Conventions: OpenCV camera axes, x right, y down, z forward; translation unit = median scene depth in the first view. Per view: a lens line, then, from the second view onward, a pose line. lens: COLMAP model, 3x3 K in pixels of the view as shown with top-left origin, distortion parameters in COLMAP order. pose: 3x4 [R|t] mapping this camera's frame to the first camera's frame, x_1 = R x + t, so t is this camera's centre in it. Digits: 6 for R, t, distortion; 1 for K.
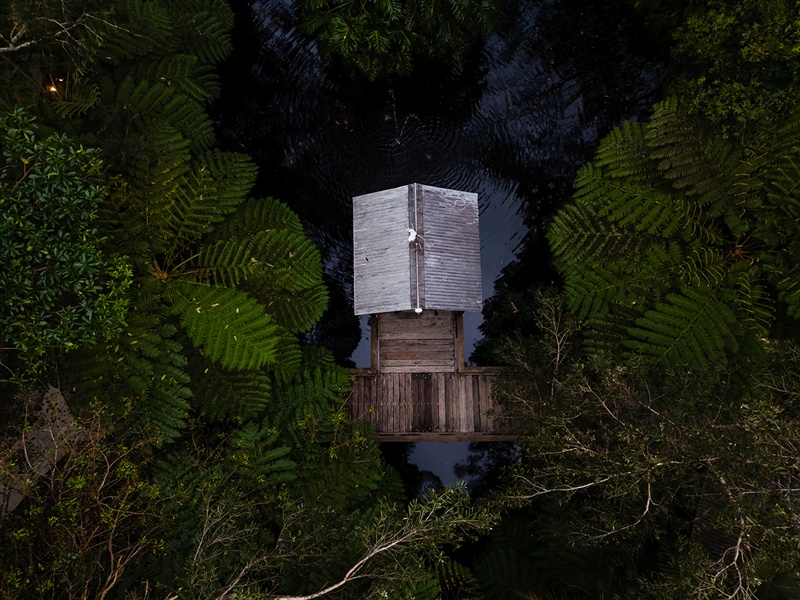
lens RADIAL K [[558.3, 0, 400.6], [0, 558.3, 298.3], [0, 0, 1]] dist [0.007756, -0.020875]
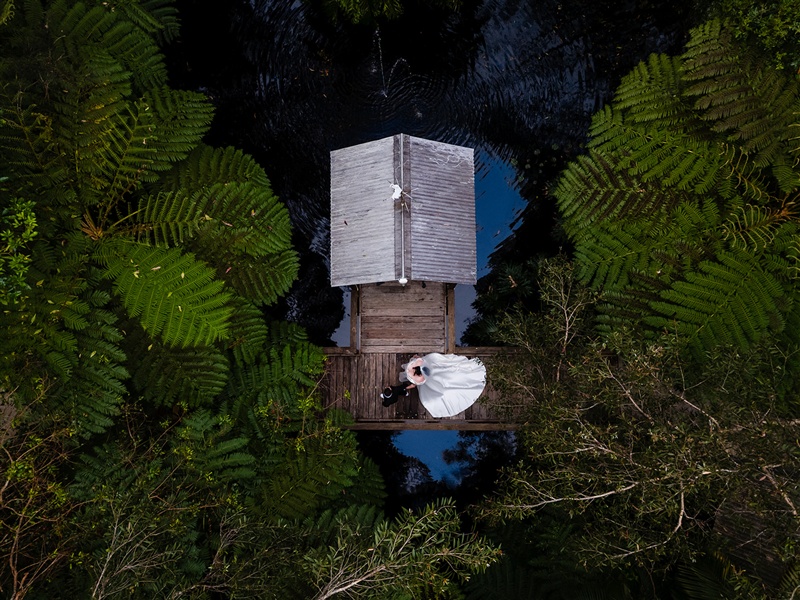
lens RADIAL K [[558.3, 0, 398.0], [0, 558.3, 300.0], [0, 0, 1]] dist [0.007756, -0.020875]
pose [[0.999882, 0.011871, 0.009743, 0.018885], [-0.012214, 0.999279, 0.035953, 0.023946], [-0.009310, -0.036068, 0.999306, 0.160152]]
